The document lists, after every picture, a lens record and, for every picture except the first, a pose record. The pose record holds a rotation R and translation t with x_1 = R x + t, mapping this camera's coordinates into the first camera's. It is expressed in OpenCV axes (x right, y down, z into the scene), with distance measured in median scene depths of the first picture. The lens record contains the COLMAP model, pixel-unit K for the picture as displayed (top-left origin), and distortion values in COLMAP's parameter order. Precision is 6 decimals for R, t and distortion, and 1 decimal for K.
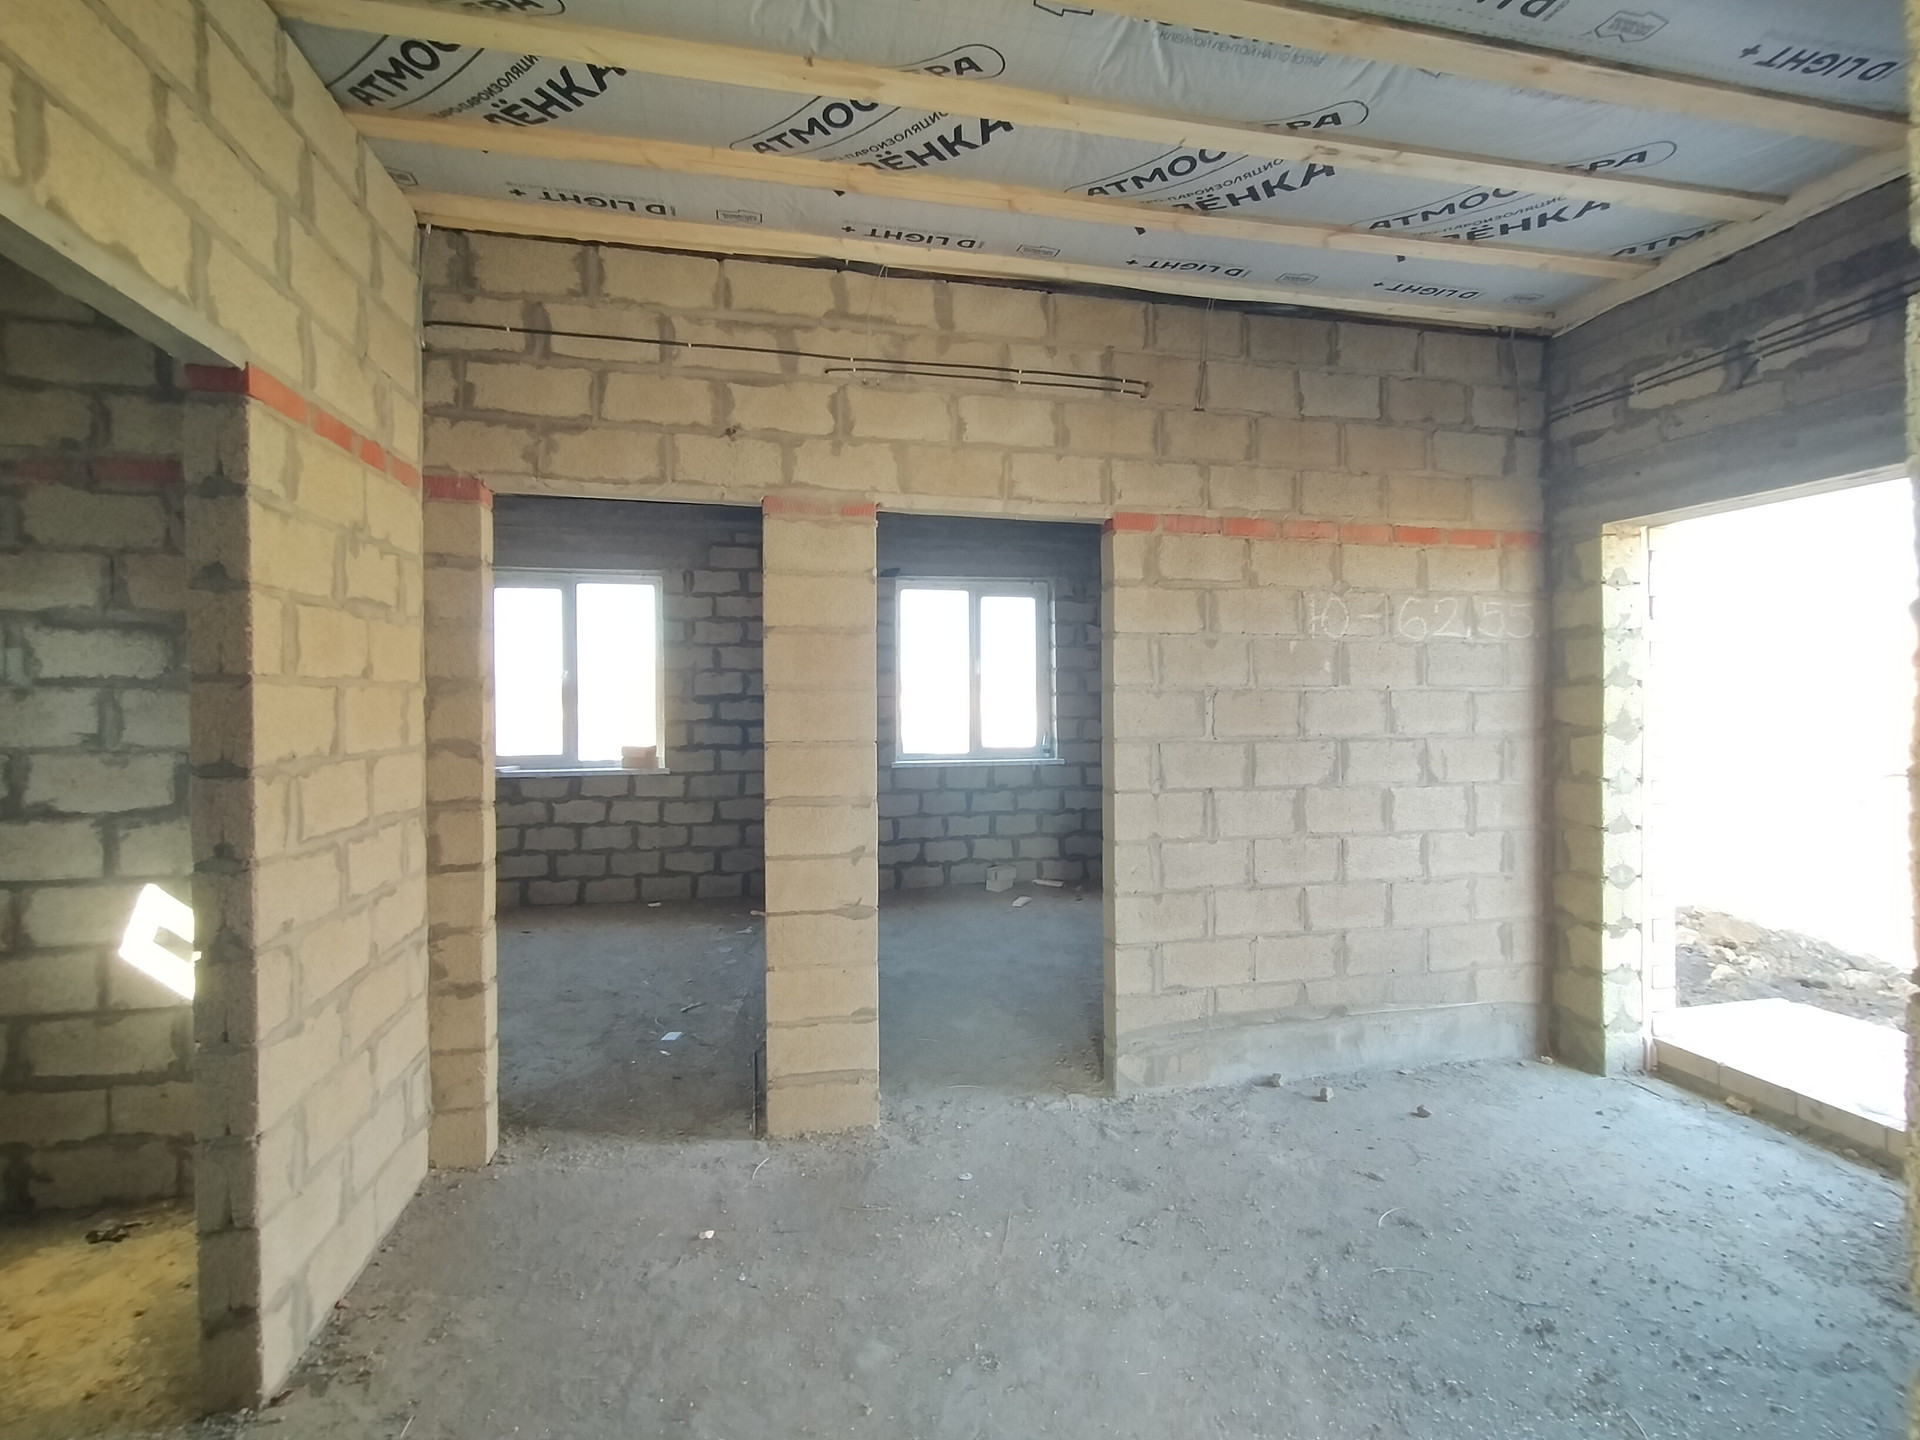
lens RADIAL K [[883.3, 0, 953.0], [0, 883.3, 700.1], [0, 0, 1]] dist [-0.000023, 0.000794]
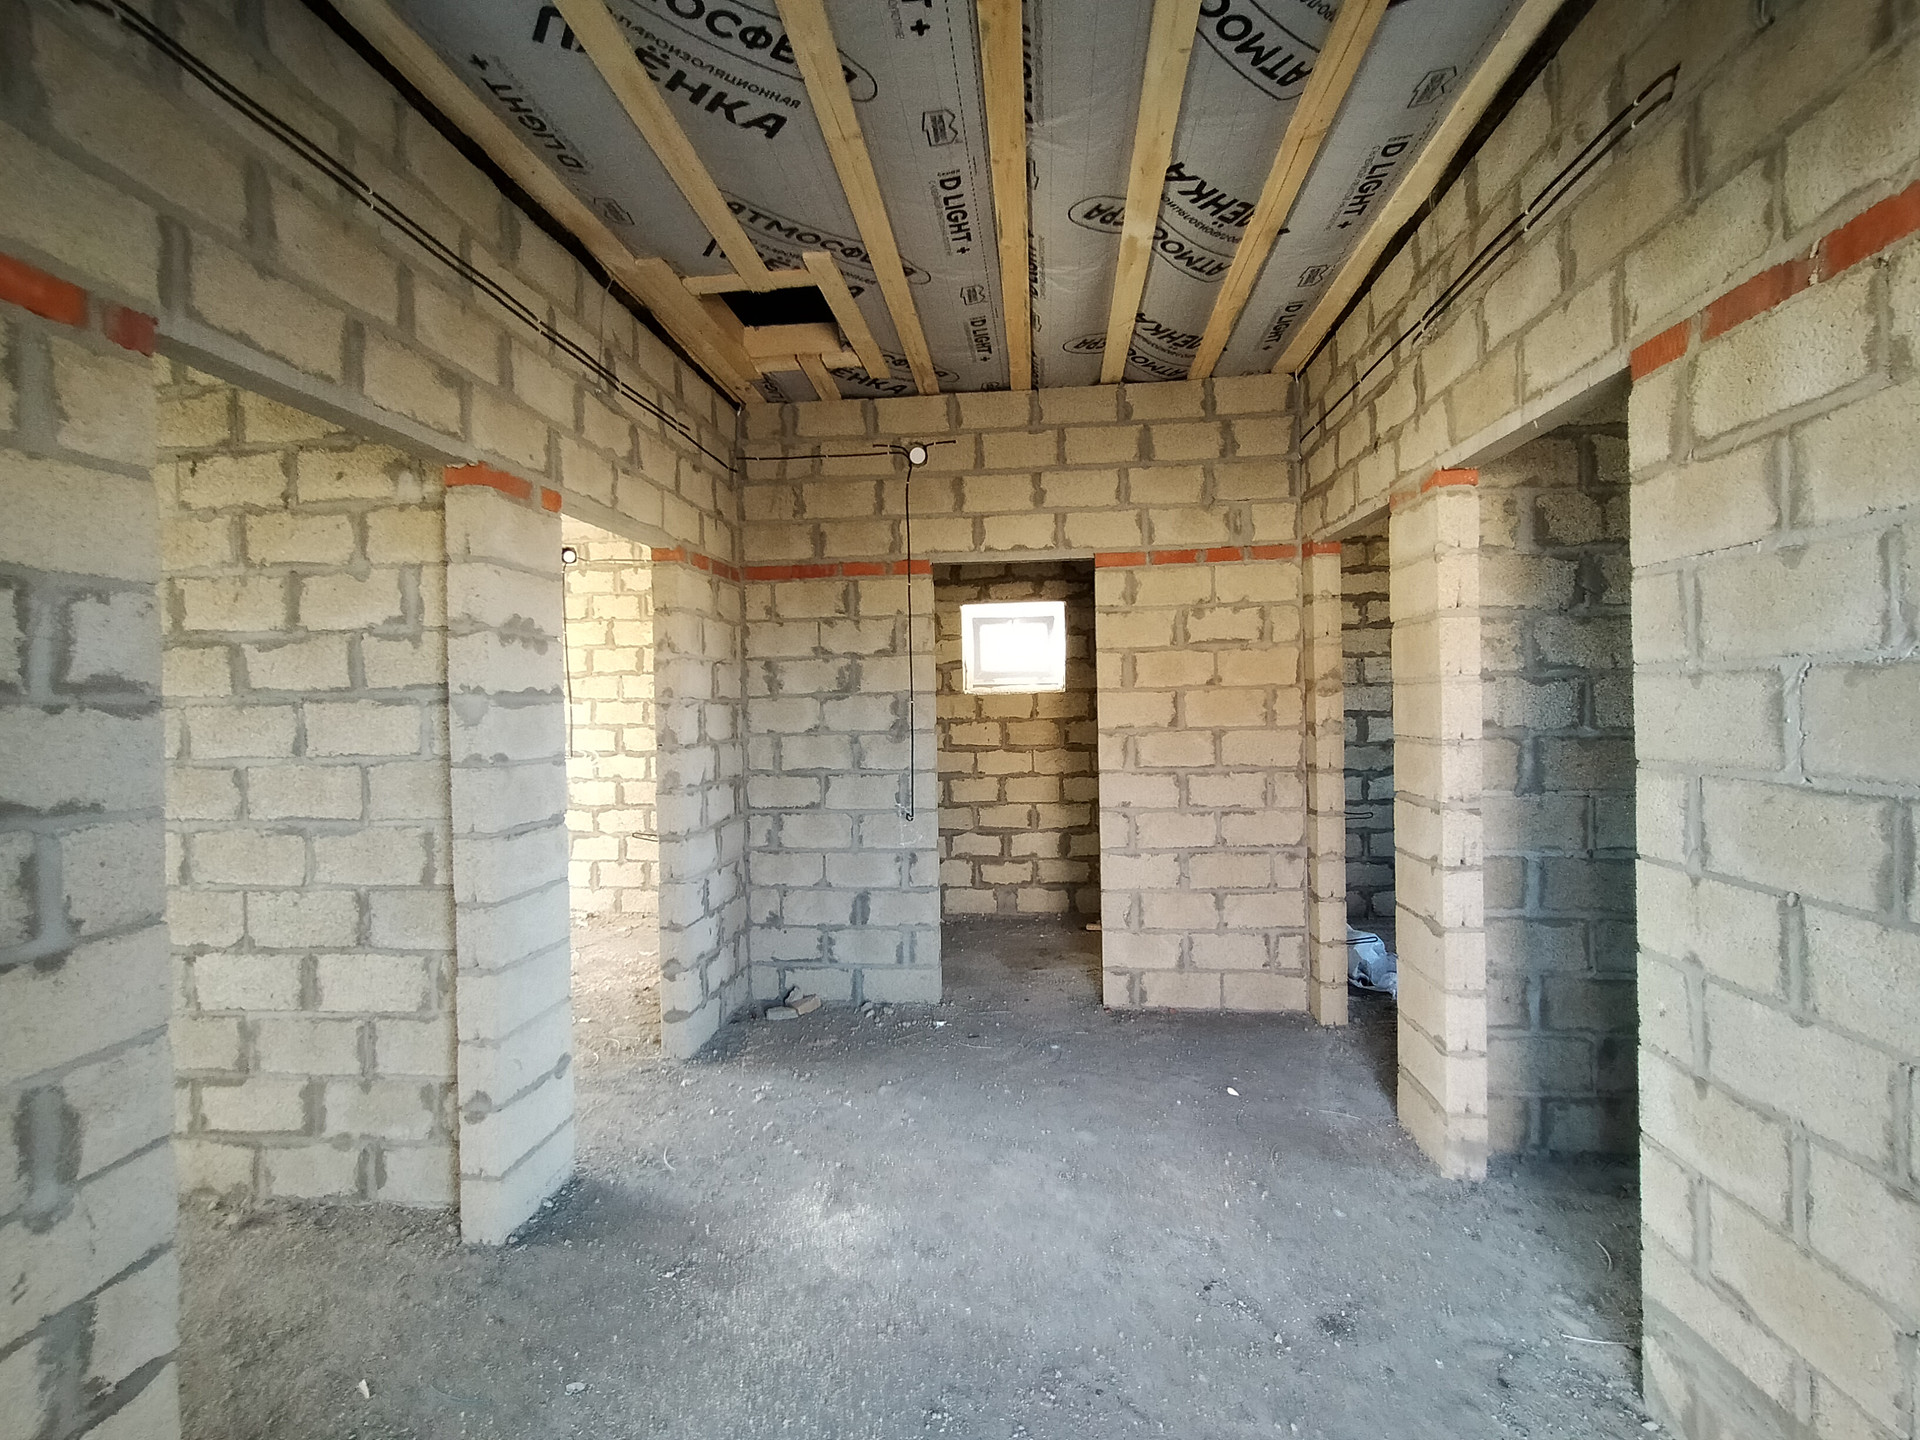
lens RADIAL K [[883.3, 0, 953.0], [0, 883.3, 700.1], [0, 0, 1]] dist [-0.000023, 0.000794]
pose [[-0.317382, 0.005609, -0.948281, 0.837866], [0.020342, 0.999793, -0.000895, -0.002076], [0.948080, -0.019574, -0.317430, 0.761439]]
